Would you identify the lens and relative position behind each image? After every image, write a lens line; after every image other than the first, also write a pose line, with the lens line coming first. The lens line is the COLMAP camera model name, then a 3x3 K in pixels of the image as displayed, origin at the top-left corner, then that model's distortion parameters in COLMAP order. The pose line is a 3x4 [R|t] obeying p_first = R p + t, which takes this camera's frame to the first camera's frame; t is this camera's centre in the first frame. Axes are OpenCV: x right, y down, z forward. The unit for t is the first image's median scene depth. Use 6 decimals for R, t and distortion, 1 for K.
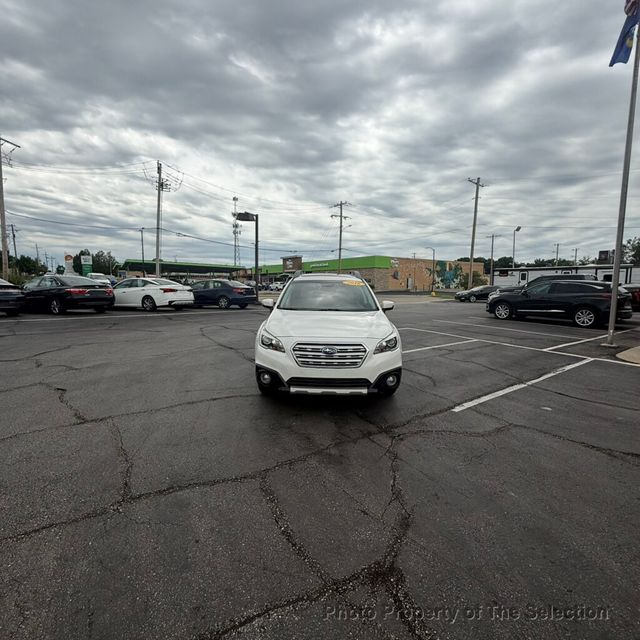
lens RADIAL K [[334.9, 0, 322.3], [0, 334.9, 334.0], [0, 0, 1]] dist [-0.001181, -0.000281]
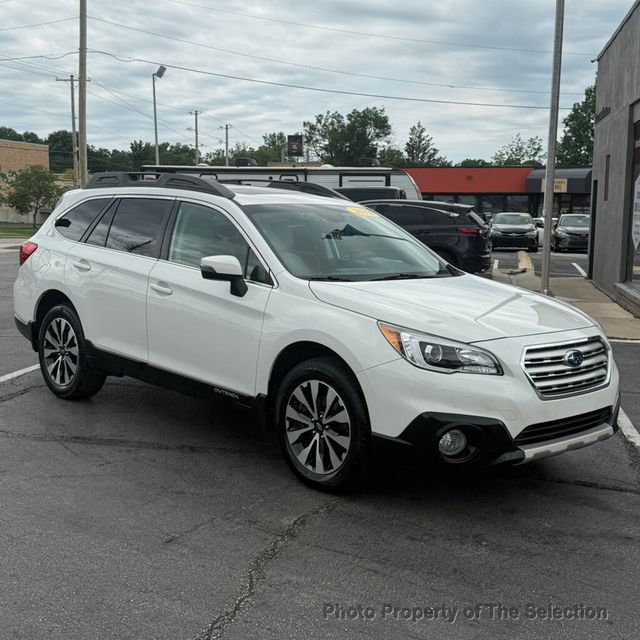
lens RADIAL K [[898.9, 0, 320.0], [0, 898.9, 320.0], [0, 0, 1]] dist [0.129649, 0.008260]
pose [[0.717724, -0.081913, 0.691493, -1.116023], [0.090751, 0.995591, 0.023743, -0.068033], [-0.690389, 0.045713, 0.721993, 0.292549]]
